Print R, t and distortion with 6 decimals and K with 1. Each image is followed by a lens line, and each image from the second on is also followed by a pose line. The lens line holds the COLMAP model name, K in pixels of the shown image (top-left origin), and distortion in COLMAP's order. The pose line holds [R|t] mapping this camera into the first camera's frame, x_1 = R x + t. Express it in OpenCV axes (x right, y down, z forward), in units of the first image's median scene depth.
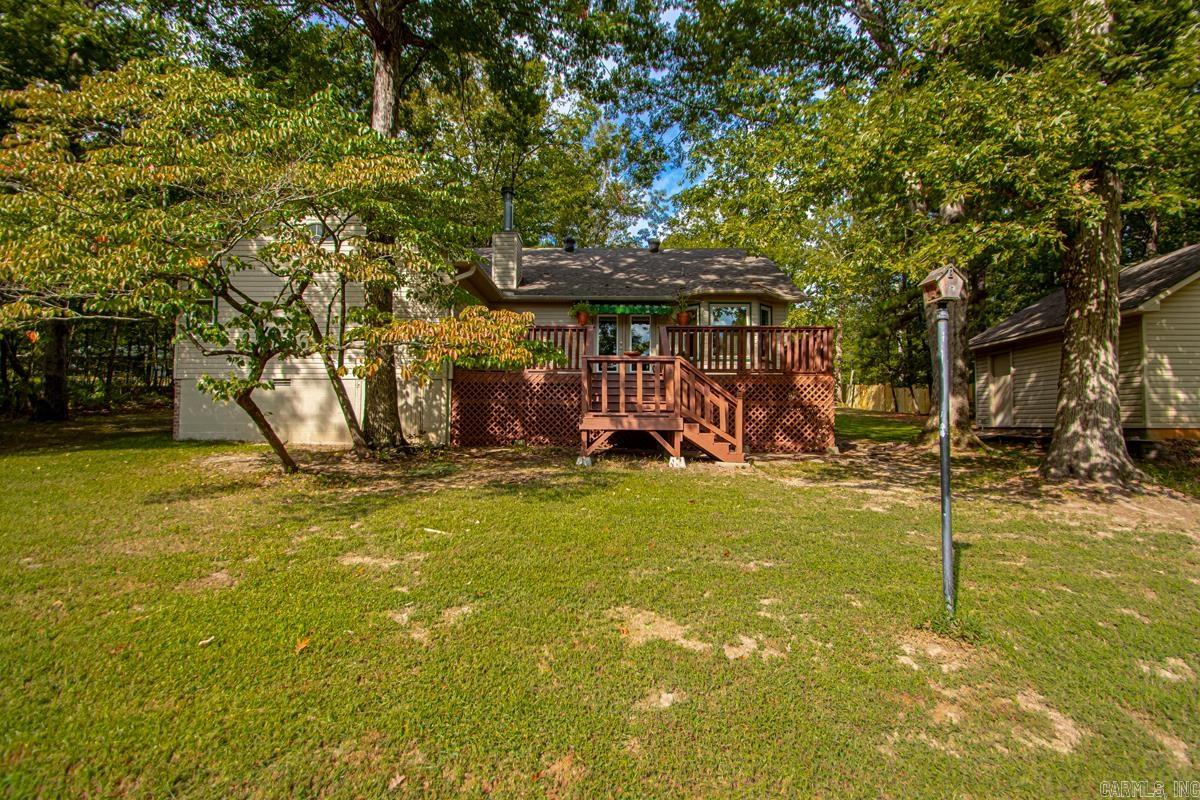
lens RADIAL K [[556.5, 0, 603.4], [0, 556.5, 398.0], [0, 0, 1]] dist [0.014573, -0.016455]
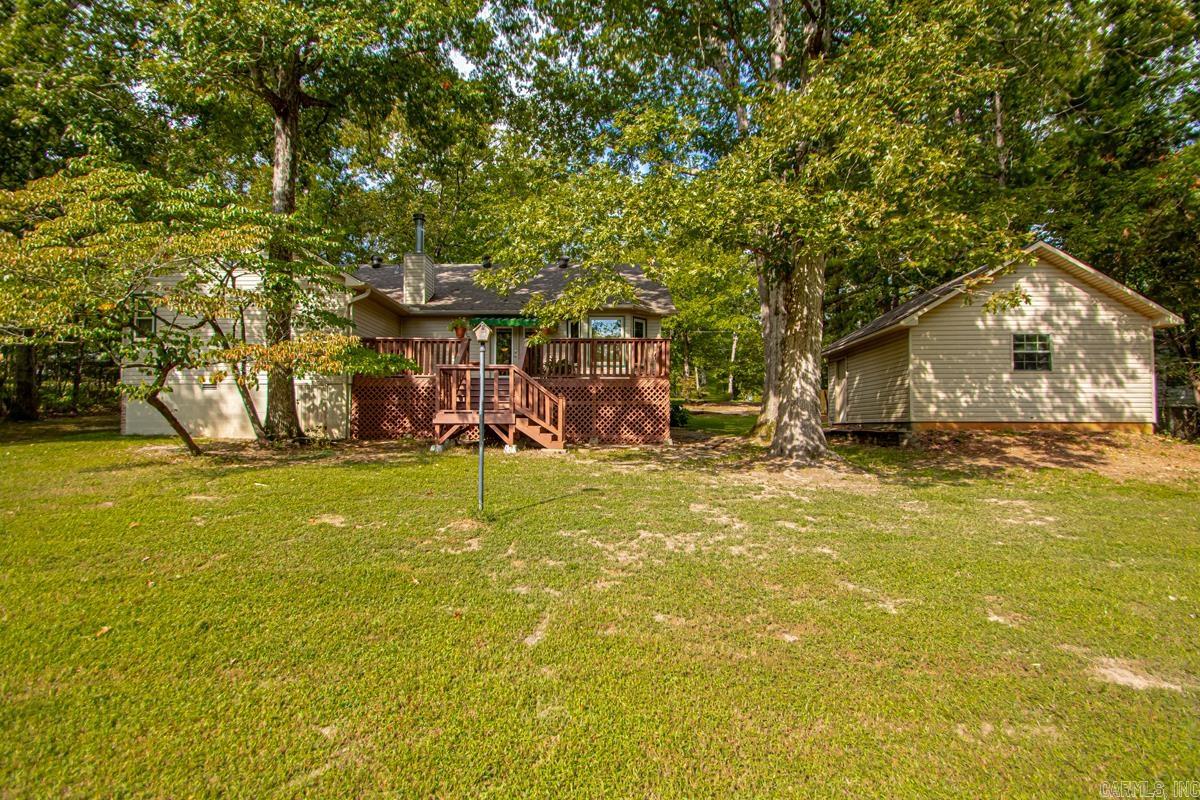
lens RADIAL K [[556.5, 0, 574.8], [0, 556.5, 408.0], [0, 0, 1]] dist [0.014573, -0.016455]
pose [[0.999976, -0.003775, -0.005873, 0.254960], [0.003846, 0.999919, 0.012164, 0.006743], [0.005827, -0.012186, 0.999909, -0.232513]]
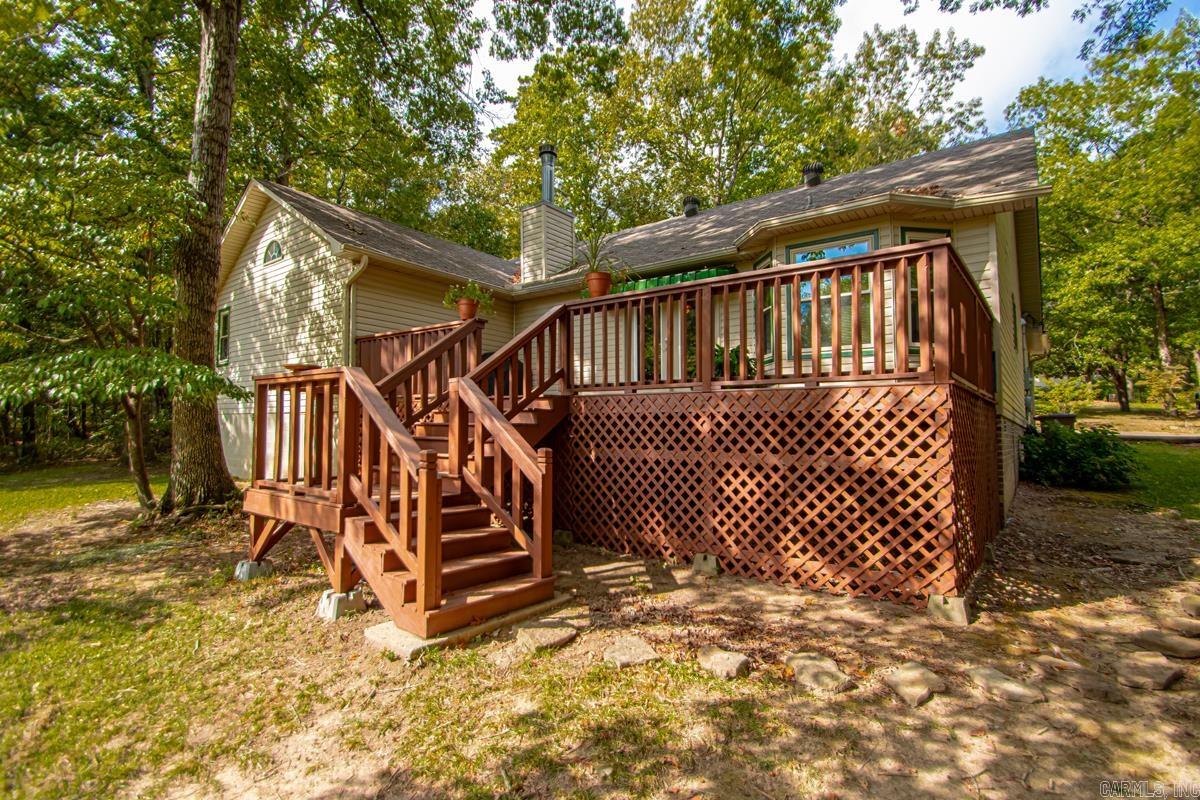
lens RADIAL K [[556.5, 0, 606.9], [0, 556.5, 397.7], [0, 0, 1]] dist [0.014573, -0.016455]
pose [[0.800709, -0.028625, -0.598369, 0.529219], [0.014576, 0.999493, -0.028308, -0.030292], [0.598876, 0.013945, 0.800721, 0.708859]]
